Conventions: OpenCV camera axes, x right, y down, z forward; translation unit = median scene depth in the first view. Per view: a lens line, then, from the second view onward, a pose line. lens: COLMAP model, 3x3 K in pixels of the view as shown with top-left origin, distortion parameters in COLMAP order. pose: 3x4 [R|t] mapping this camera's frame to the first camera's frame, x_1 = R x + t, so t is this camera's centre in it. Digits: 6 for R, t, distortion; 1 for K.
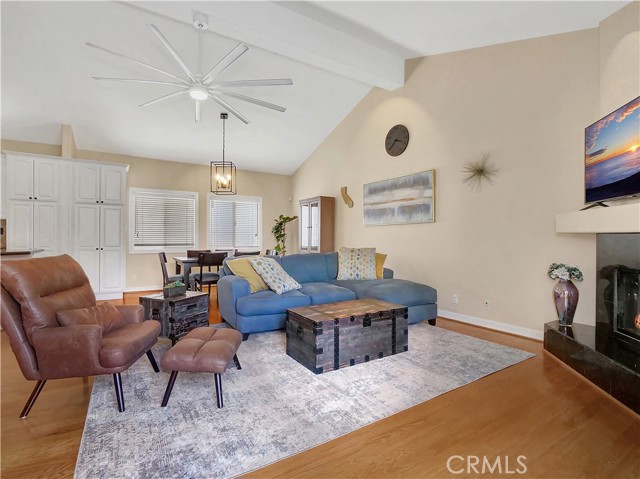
lens RADIAL K [[317.5, 0, 311.6], [0, 317.5, 238.6], [0, 0, 1]] dist [-0.011349, -0.000567]
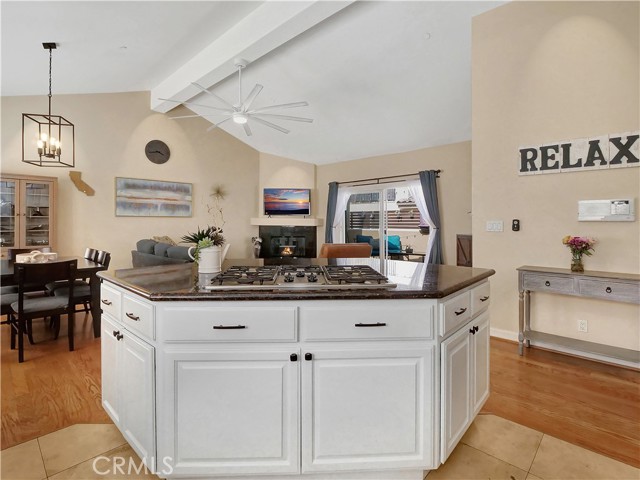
lens RADIAL K [[327.9, 0, 320.8], [0, 327.9, 224.1], [0, 0, 1]] dist [-0.001426, -0.000368]
pose [[-0.264330, -0.010788, 0.964372, -1.258027], [-0.004153, 0.999941, 0.010048, -0.034475], [-0.964423, -0.001349, -0.264360, 0.756594]]
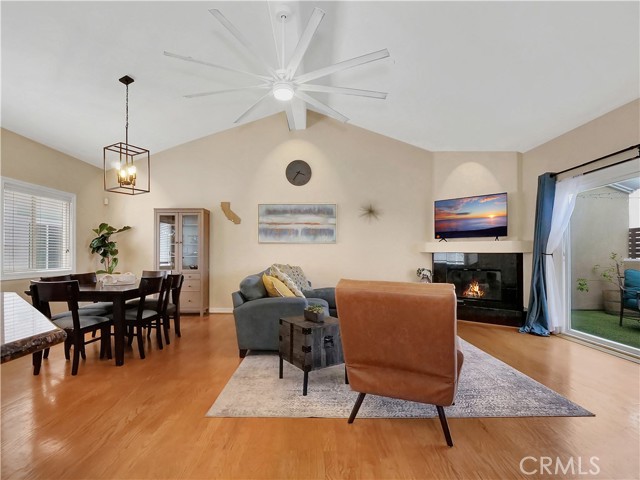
lens RADIAL K [[326.3, 0, 316.7], [0, 326.3, 252.9], [0, 0, 1]] dist [-0.006221, -0.001036]
pose [[0.511761, 0.000259, 0.859128, -0.788443], [0.003616, 0.999990, -0.002455, -0.006644], [-0.859121, 0.004363, 0.511755, 0.338516]]
